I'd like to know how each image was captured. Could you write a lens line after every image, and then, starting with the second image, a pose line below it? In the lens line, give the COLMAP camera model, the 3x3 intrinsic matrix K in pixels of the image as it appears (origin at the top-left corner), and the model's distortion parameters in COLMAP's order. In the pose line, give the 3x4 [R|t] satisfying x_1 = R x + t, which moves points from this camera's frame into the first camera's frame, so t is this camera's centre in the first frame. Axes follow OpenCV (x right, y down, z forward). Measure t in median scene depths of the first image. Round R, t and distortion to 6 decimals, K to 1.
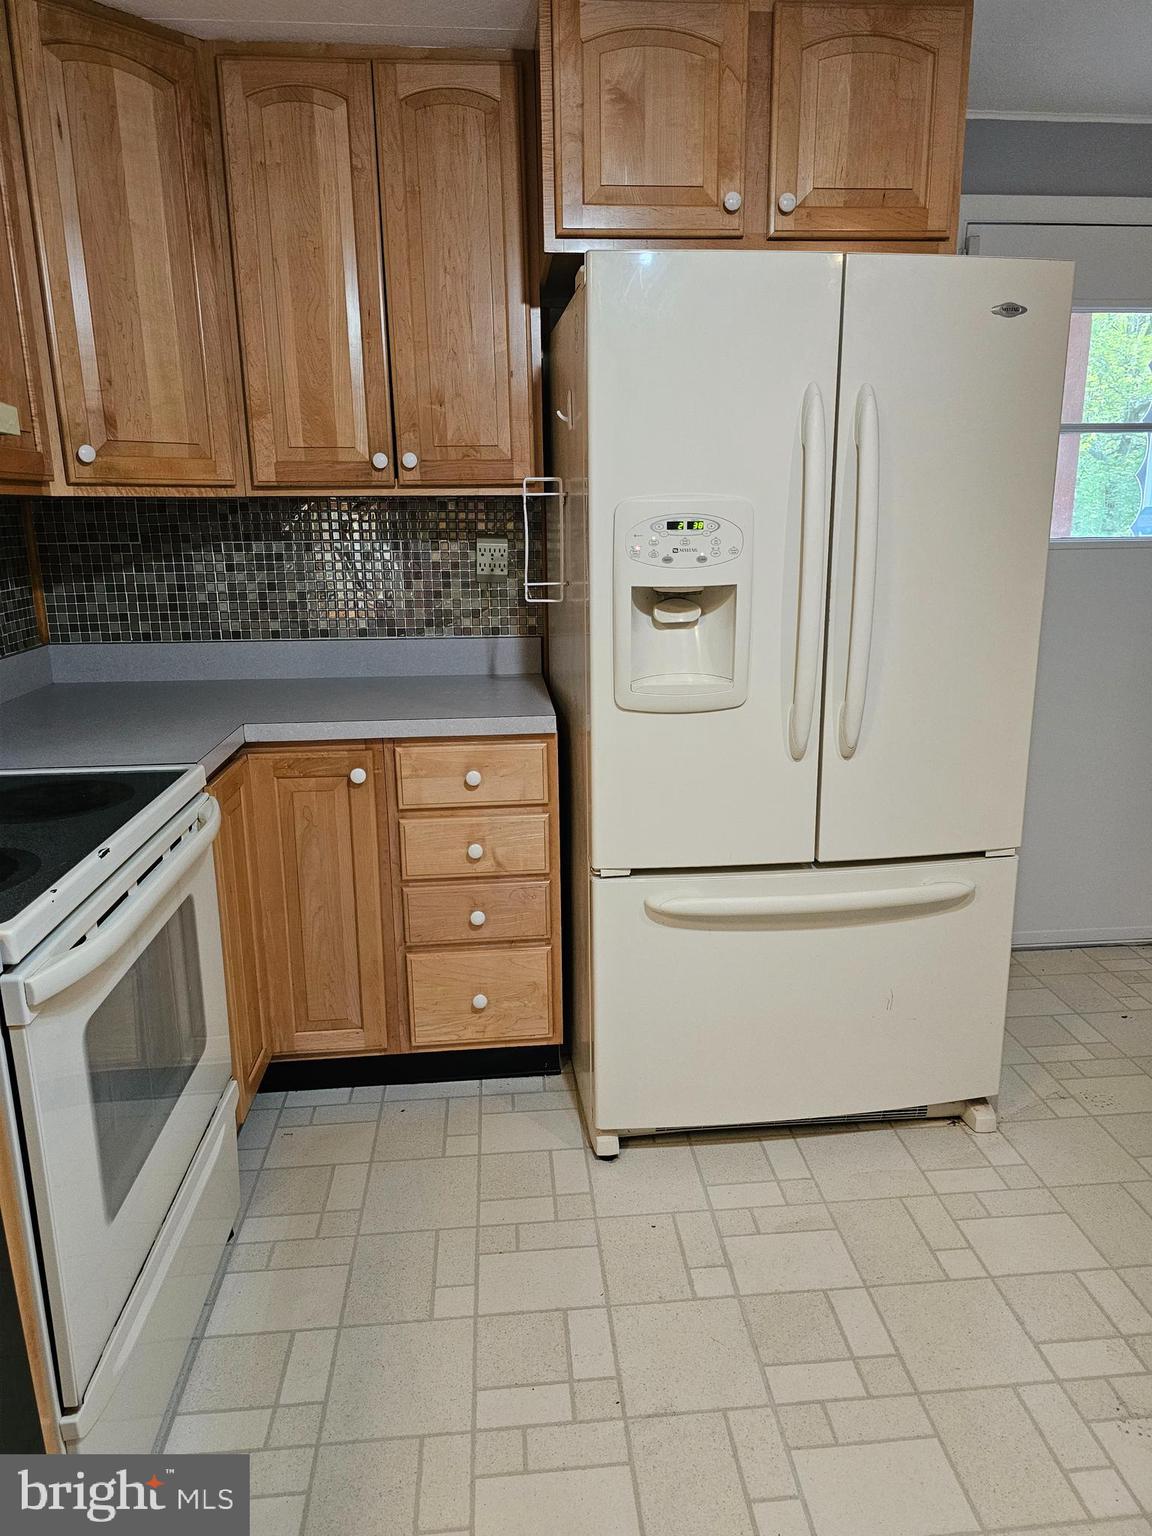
lens RADIAL K [[1027.4, 0, 594.0], [0, 1027.4, 764.2], [0, 0, 1]] dist [0.064887, -0.063164]
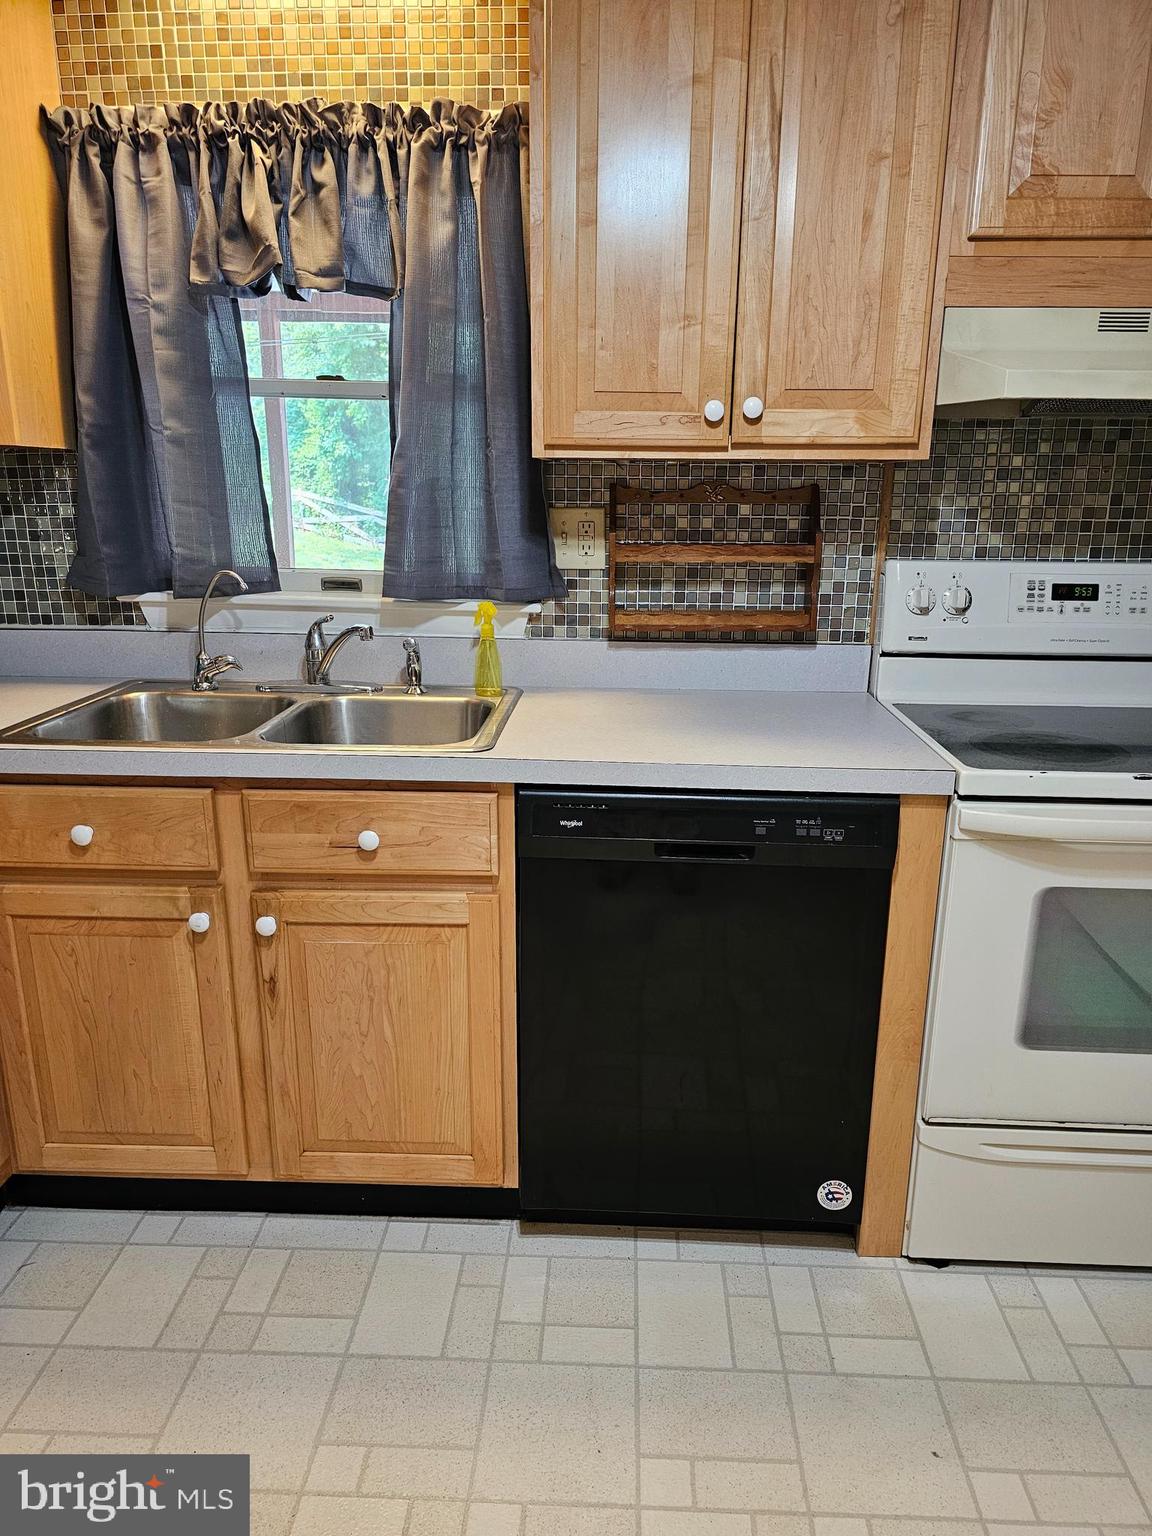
lens RADIAL K [[1027.4, 0, 594.0], [0, 1027.4, 764.2], [0, 0, 1]] dist [0.064887, -0.063164]
pose [[-0.128624, 0.266004, -0.955352, 0.405090], [-0.248655, 0.923929, 0.290732, -0.064021], [0.960014, 0.274949, -0.052696, 0.277130]]
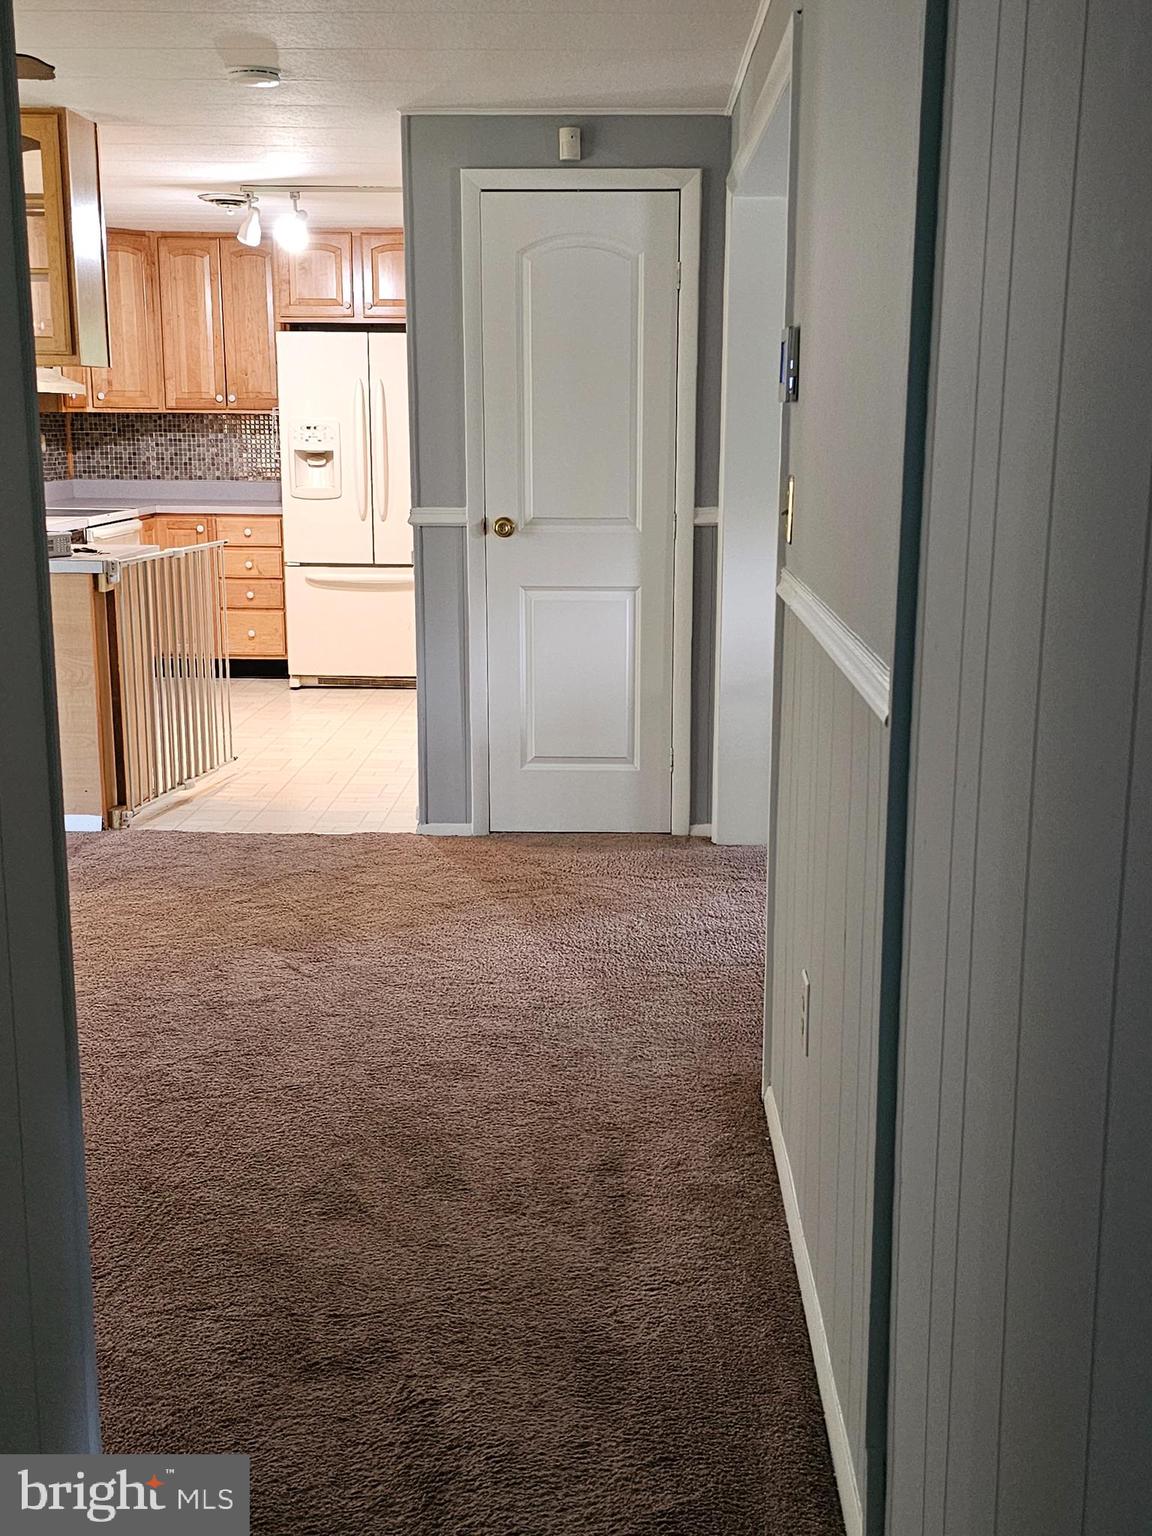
lens RADIAL K [[1679.2, 0, 578.2], [0, 1679.2, 742.3], [0, 0, 1]] dist [0.104213, -0.004397]
pose [[0.991929, 0.037444, -0.121141, 1.082649], [-0.043083, 0.998090, -0.044266, 0.611264], [0.119252, 0.049128, 0.991648, -2.638160]]
